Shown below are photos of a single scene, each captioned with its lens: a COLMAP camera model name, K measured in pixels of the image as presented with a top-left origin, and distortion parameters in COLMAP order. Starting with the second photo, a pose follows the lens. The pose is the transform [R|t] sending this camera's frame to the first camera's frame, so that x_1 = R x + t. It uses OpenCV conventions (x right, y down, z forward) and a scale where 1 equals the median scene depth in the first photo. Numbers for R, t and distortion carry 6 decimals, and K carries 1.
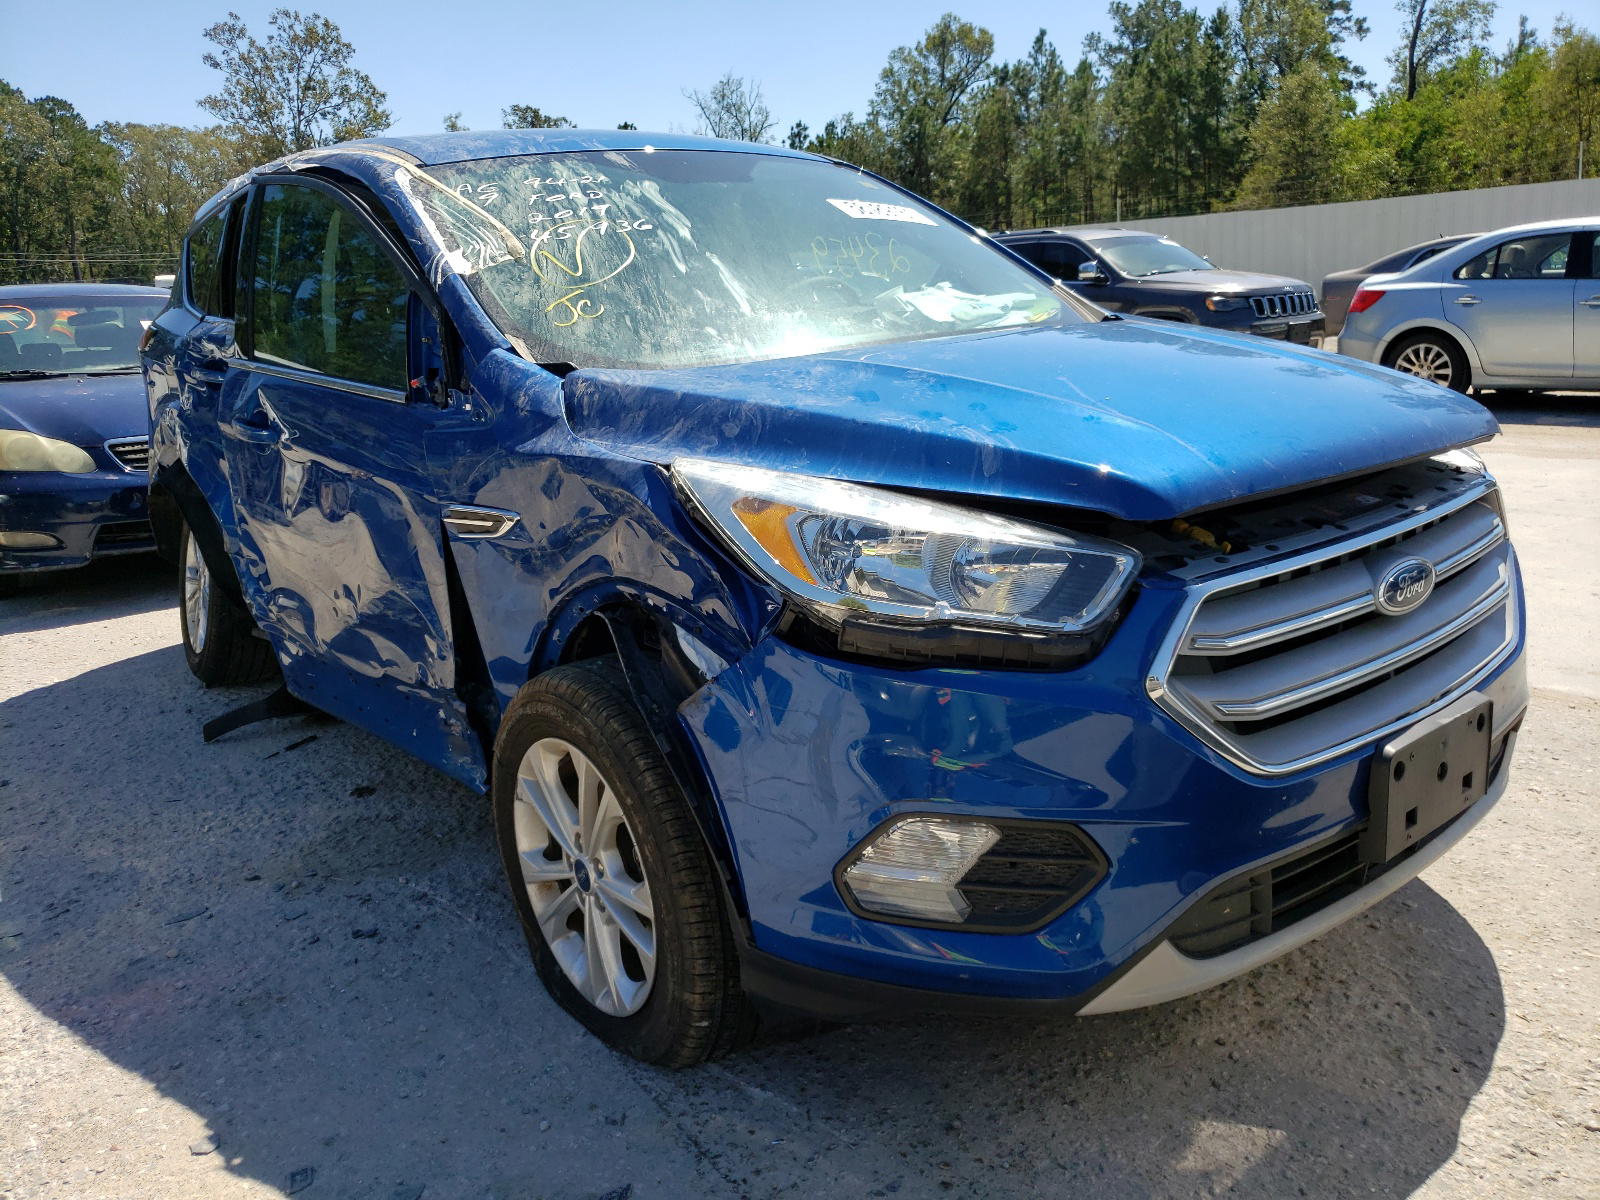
lens RADIAL K [[1213.1, 0, 790.8], [0, 1213.1, 602.7], [0, 0, 1]] dist [0.007770, 0.009555]
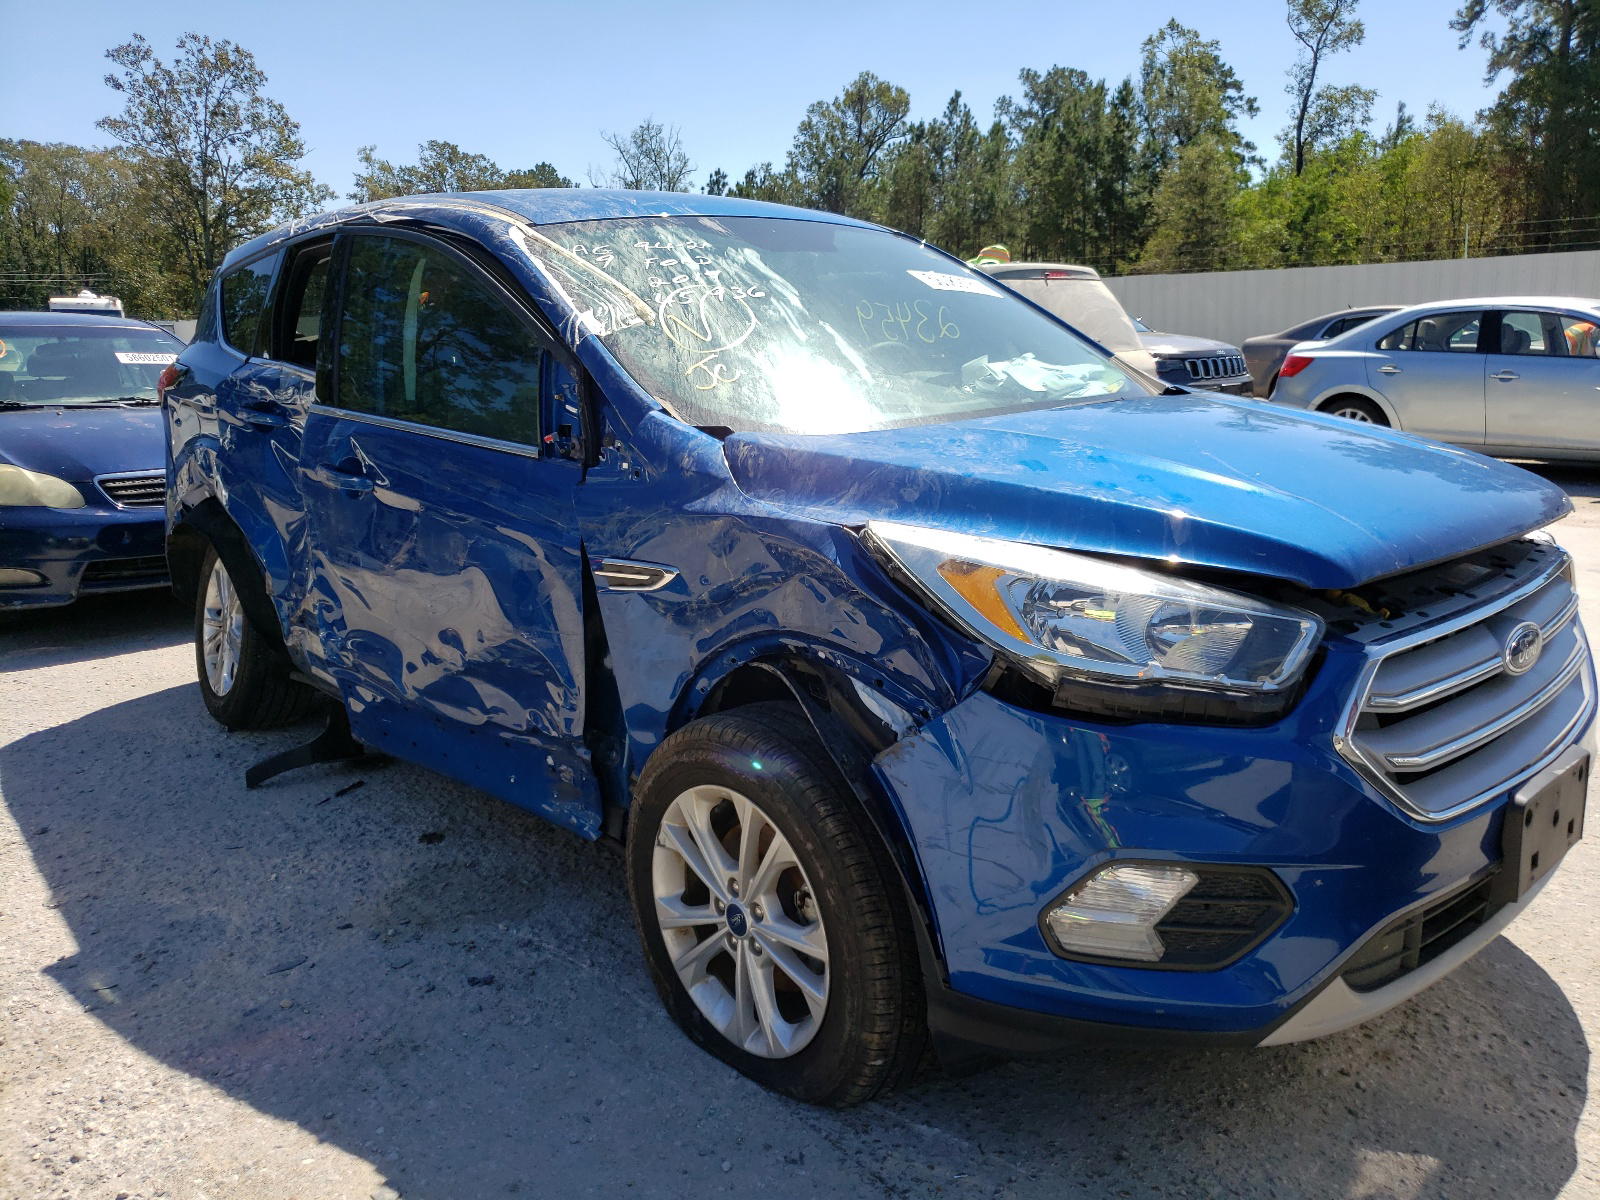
lens RADIAL K [[1213.1, 0, 807.6], [0, 1213.1, 595.6], [0, 0, 1]] dist [0.007770, 0.009555]
pose [[0.996372, 0.013892, 0.083958, -0.202985], [-0.010461, 0.999097, -0.041178, -0.008735], [-0.084454, 0.040150, 0.995618, -0.042080]]
